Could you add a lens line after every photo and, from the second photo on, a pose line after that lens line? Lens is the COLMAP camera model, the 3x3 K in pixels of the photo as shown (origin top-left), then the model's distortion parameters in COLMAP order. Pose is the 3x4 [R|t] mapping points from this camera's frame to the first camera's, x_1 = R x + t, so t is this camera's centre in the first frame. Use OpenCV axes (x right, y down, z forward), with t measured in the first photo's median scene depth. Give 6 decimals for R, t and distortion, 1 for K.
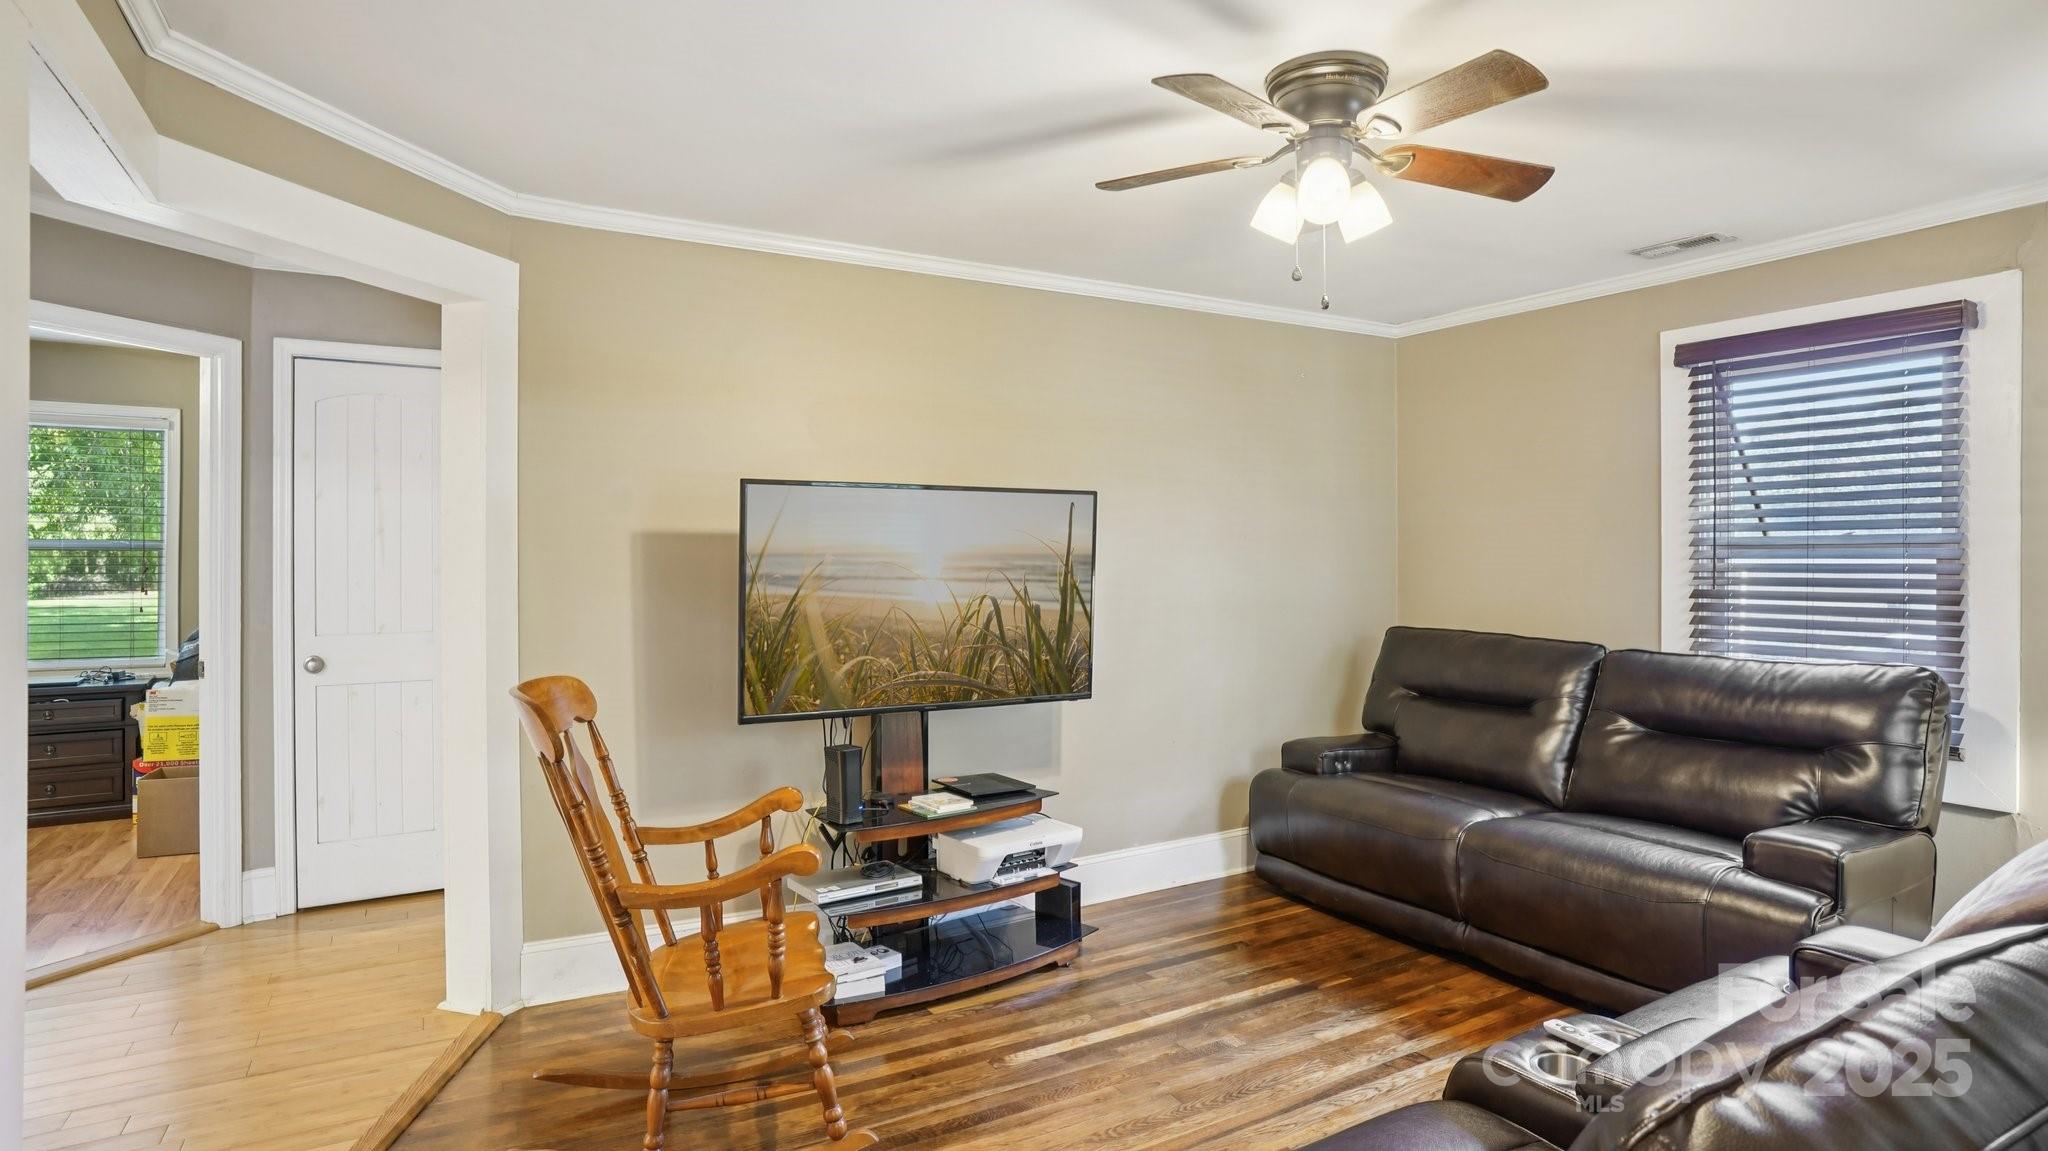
lens RADIAL K [[1066.6, 0, 1021.2], [0, 1066.6, 558.9], [0, 0, 1]] dist [-0.062526, 0.032313]
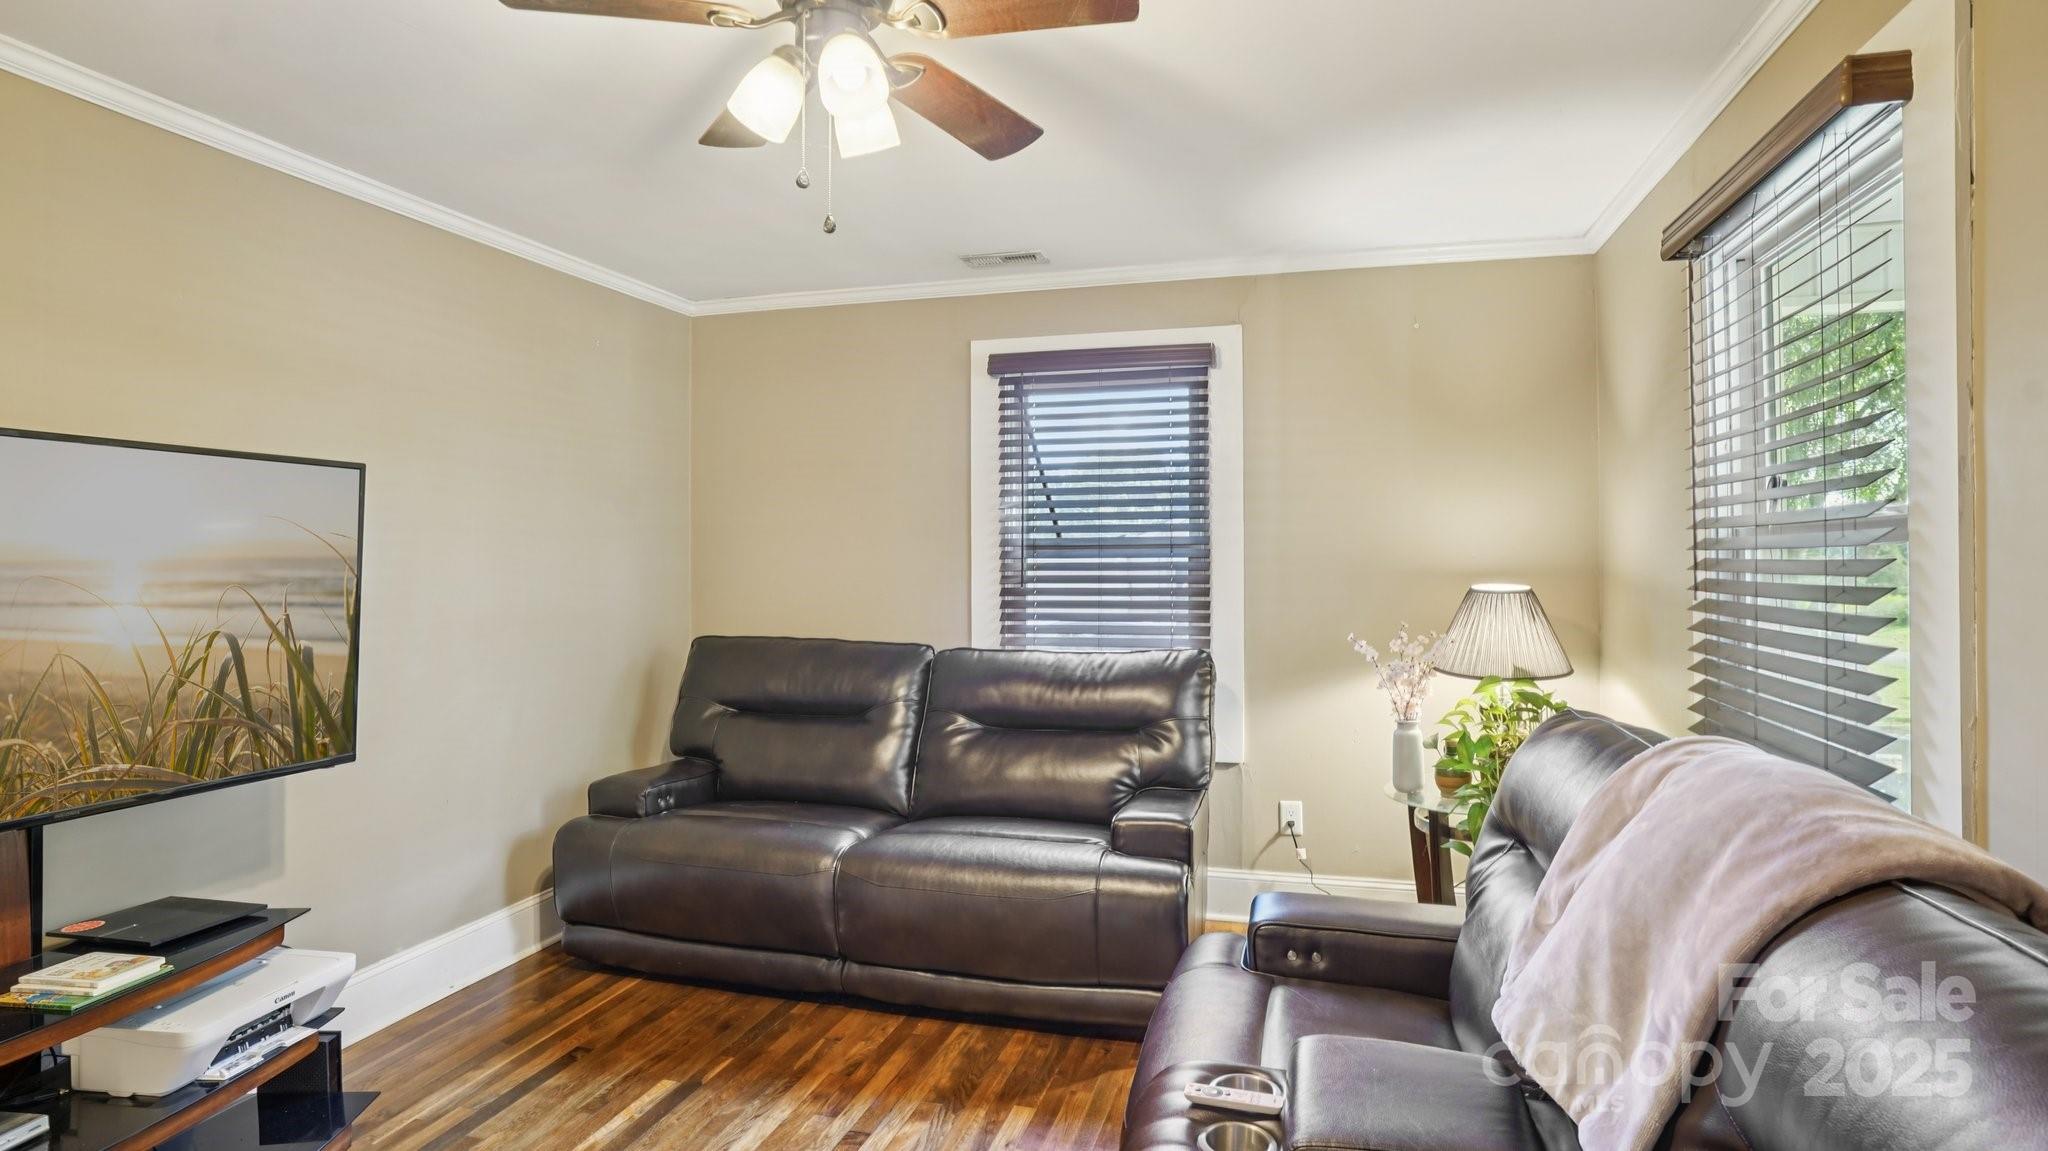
lens RADIAL K [[1066.6, 0, 1006.5], [0, 1066.6, 564.3], [0, 0, 1]] dist [-0.062526, 0.032313]
pose [[0.734358, -0.011051, 0.678672, -0.090332], [0.008978, 0.999938, 0.006569, -0.001906], [-0.678703, 0.001269, 0.734412, 0.221832]]
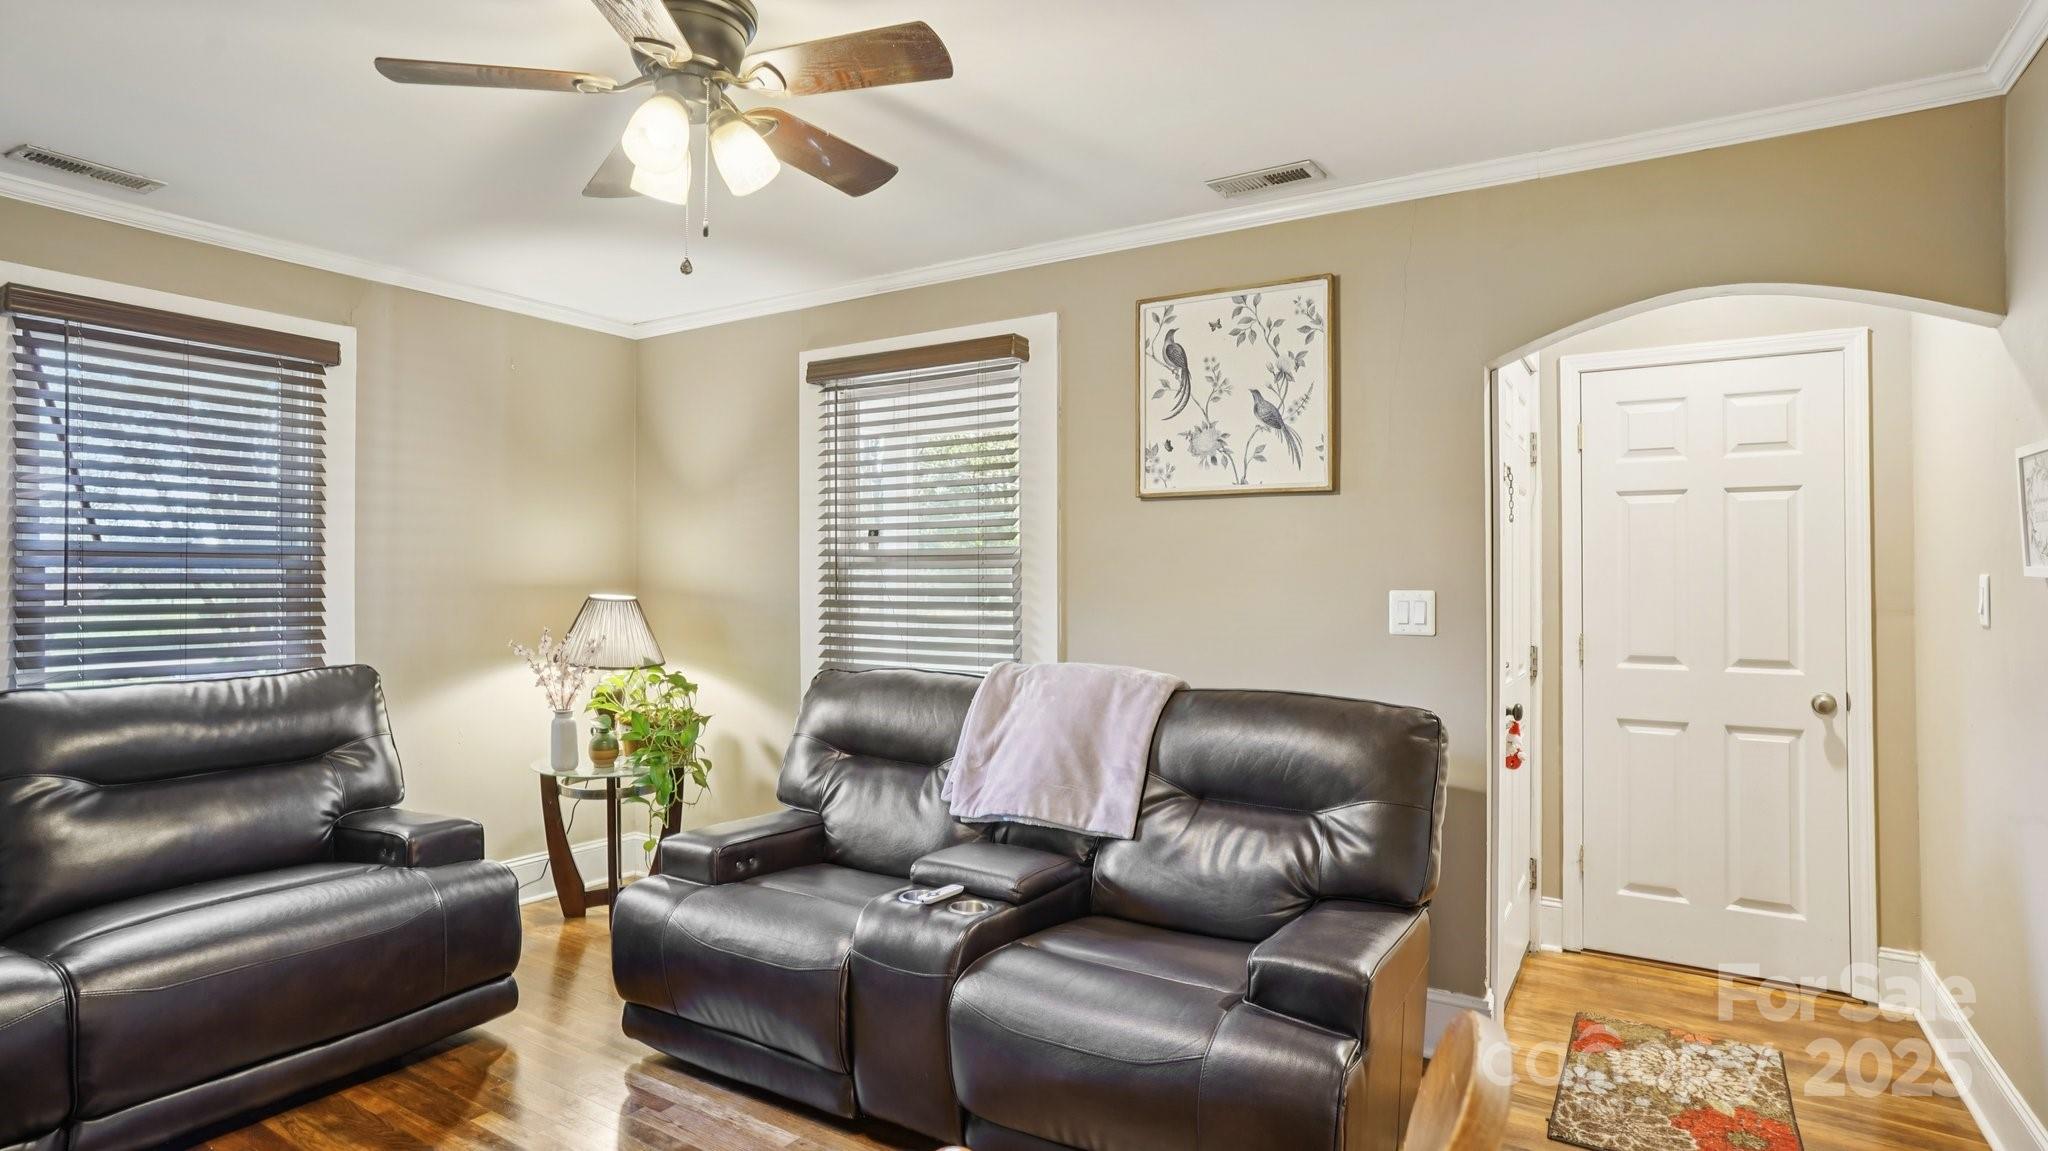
lens RADIAL K [[1066.6, 0, 1019.0], [0, 1066.6, 584.8], [0, 0, 1]] dist [-0.062526, 0.032313]
pose [[-0.431817, -0.010220, 0.901903, -0.387818], [-0.003455, 0.999947, 0.009677, 0.003075], [-0.901955, 0.001063, -0.431830, 0.709102]]
